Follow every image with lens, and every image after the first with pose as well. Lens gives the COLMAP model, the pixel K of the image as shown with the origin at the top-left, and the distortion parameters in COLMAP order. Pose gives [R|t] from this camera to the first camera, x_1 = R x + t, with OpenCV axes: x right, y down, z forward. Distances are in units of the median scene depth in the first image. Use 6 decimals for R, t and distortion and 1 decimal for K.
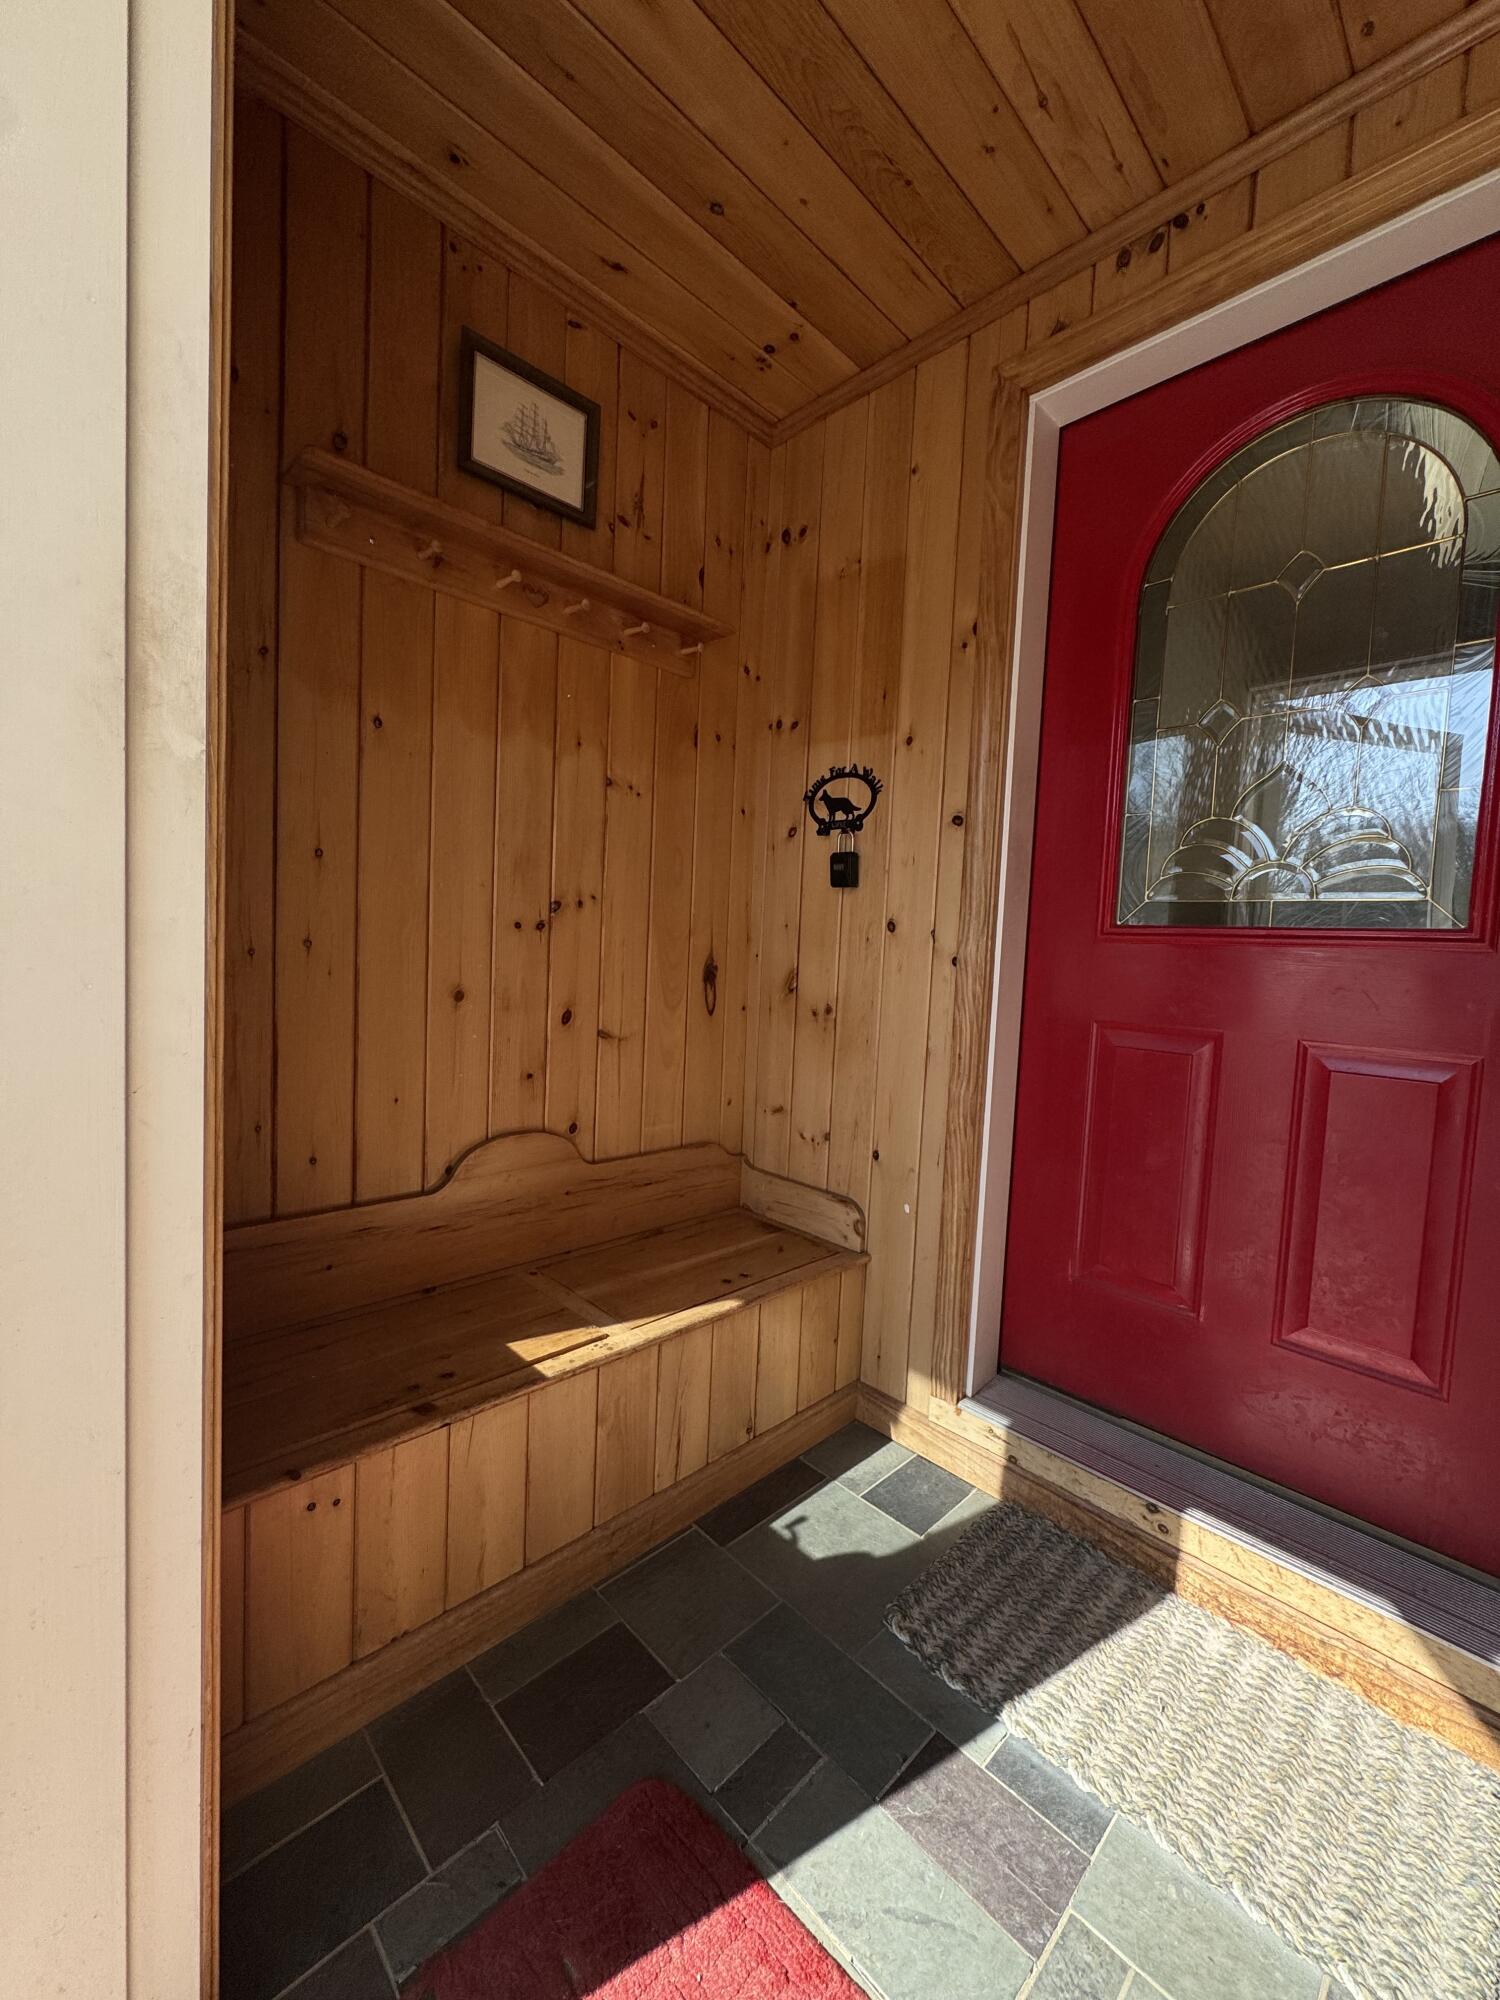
lens RADIAL K [[799.6, 0, 755.7], [0, 799.6, 1001.4], [0, 0, 1]] dist [-0.001710, 0.000114]
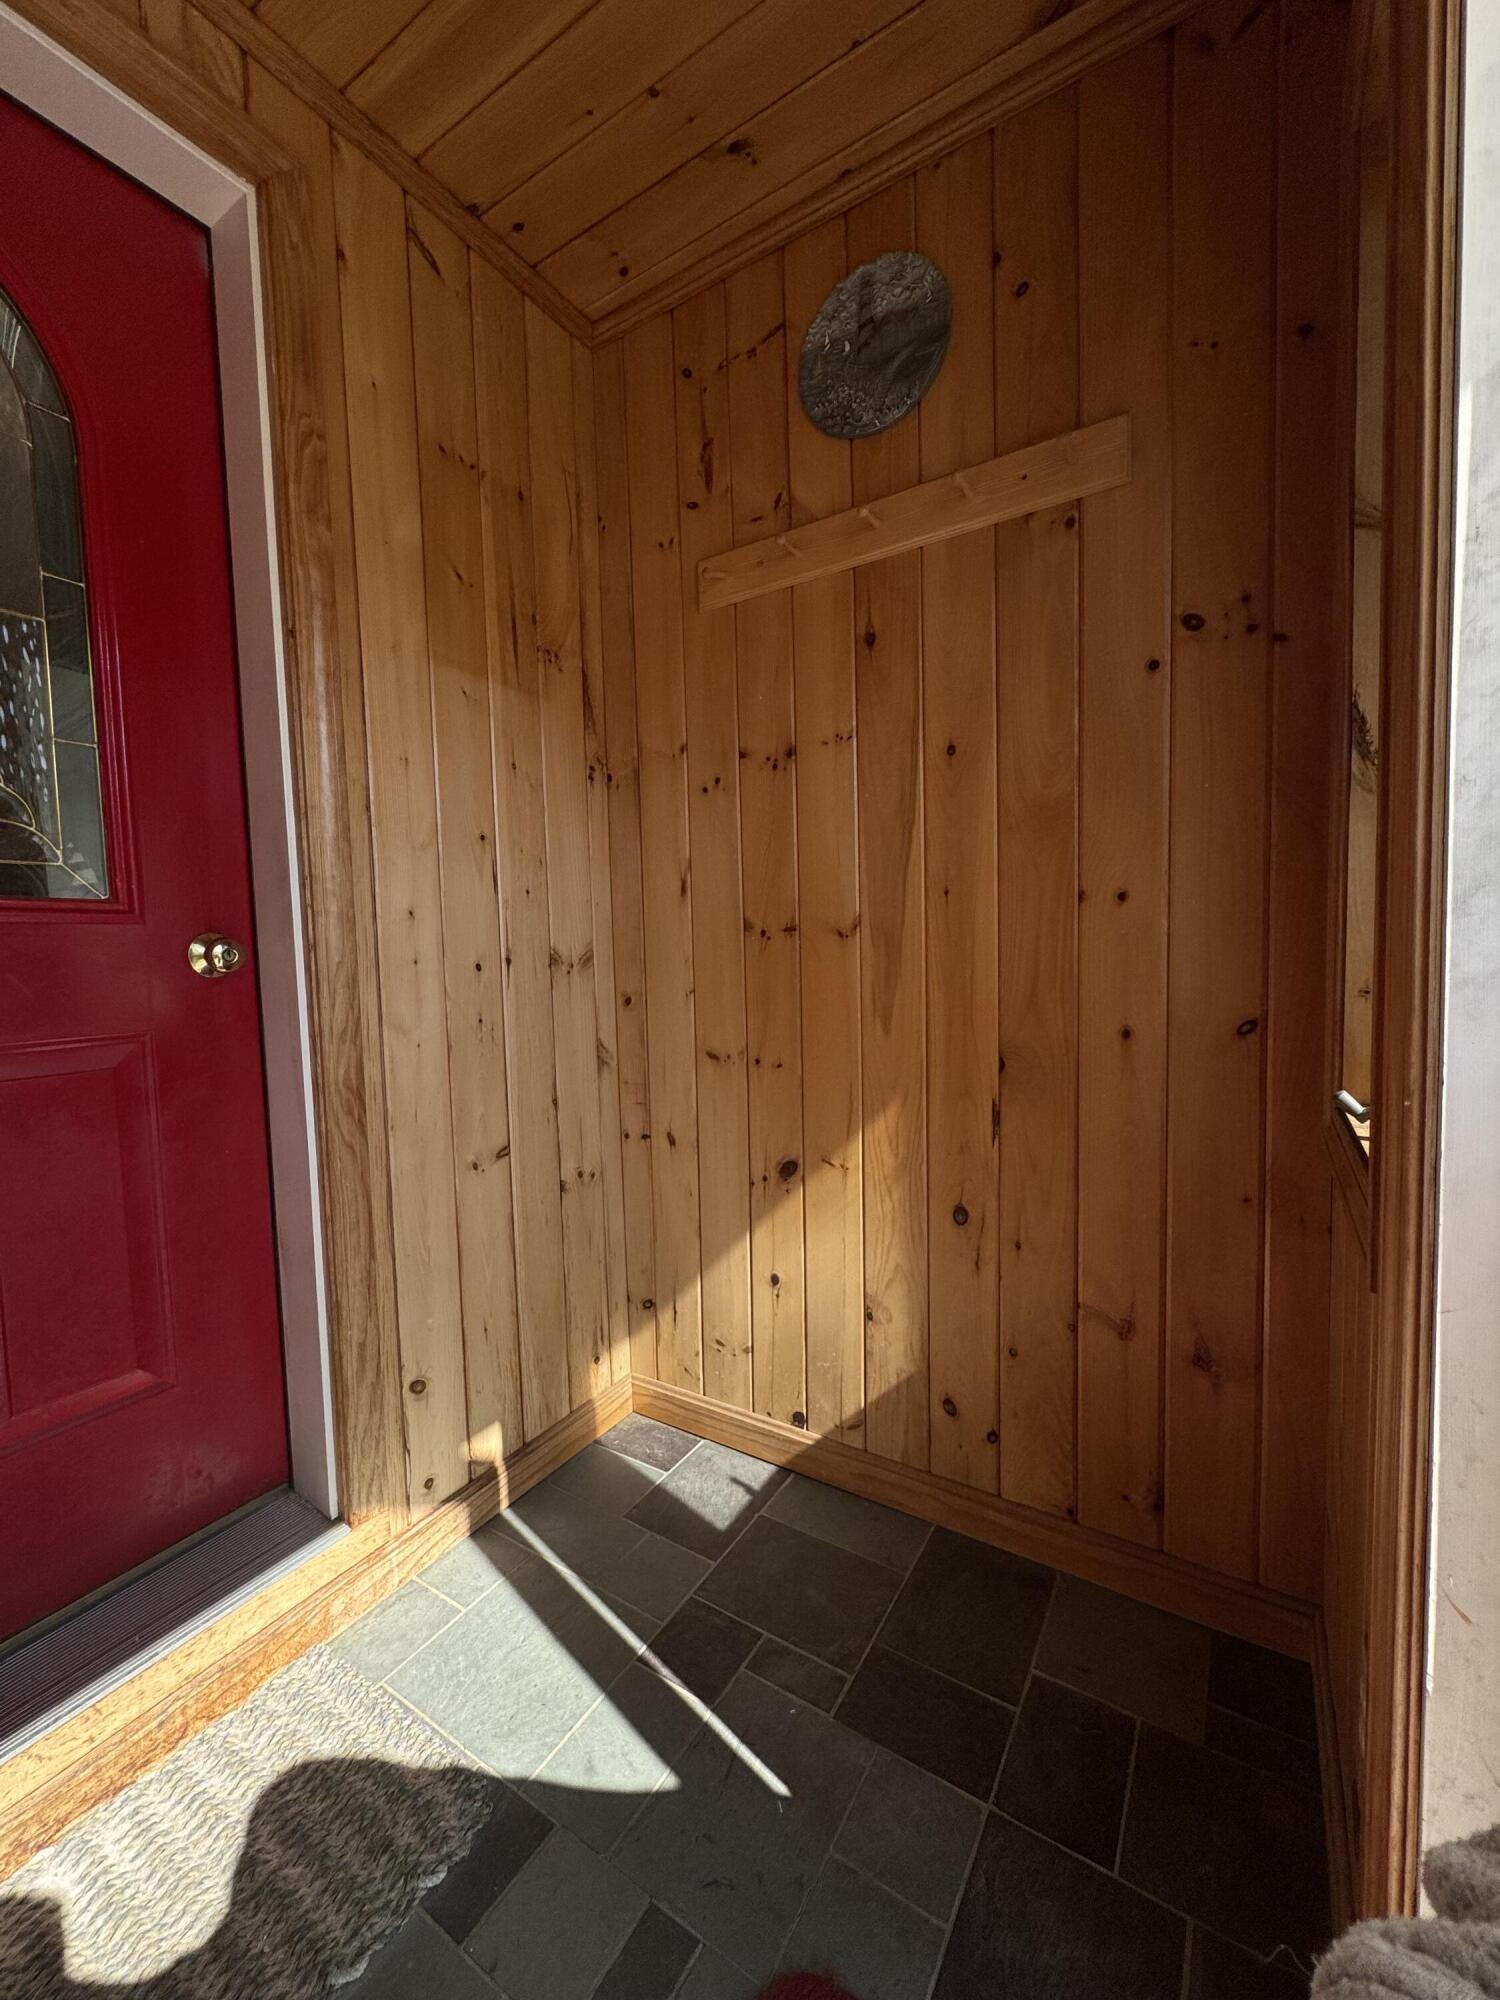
lens RADIAL K [[799.6, 0, 757.6], [0, 799.6, 991.1], [0, 0, 1]] dist [-0.001710, 0.000114]
pose [[-0.226976, -0.102040, 0.968540, -0.203148], [0.074219, 0.989792, 0.121672, -0.044379], [-0.971068, 0.099501, -0.217086, 0.498327]]
